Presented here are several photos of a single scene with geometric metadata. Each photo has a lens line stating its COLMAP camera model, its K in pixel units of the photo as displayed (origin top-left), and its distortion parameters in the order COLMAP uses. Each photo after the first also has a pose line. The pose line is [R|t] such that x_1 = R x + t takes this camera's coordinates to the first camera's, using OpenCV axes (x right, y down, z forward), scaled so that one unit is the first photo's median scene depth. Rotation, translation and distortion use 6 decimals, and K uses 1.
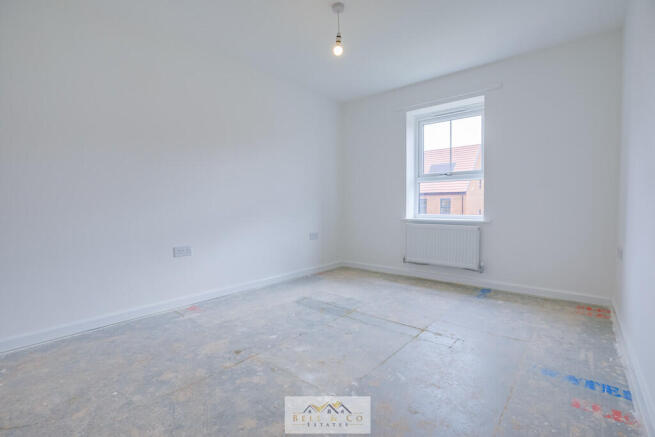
lens RADIAL K [[310.9, 0, 327.5], [0, 310.9, 218.5], [0, 0, 1]] dist [-0.001954, -0.000098]
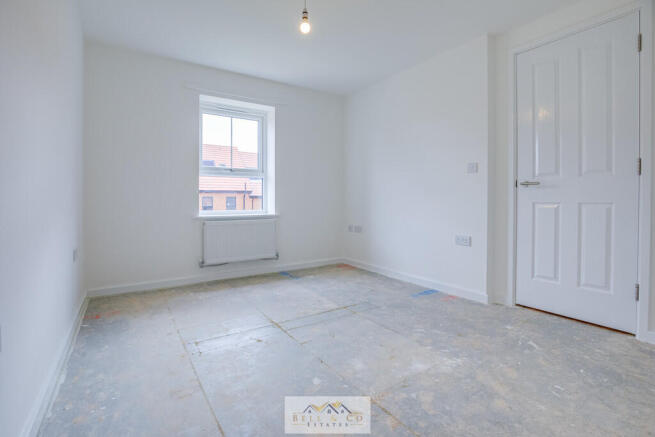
lens RADIAL K [[307.0, 0, 328.0], [0, 307.0, 208.7], [0, 0, 1]] dist [-0.020510, 0.000306]
pose [[0.260338, -0.022611, 0.965253, -0.542462], [0.040271, 0.999110, 0.012543, -0.020116], [-0.964677, 0.035607, 0.261017, 0.494898]]
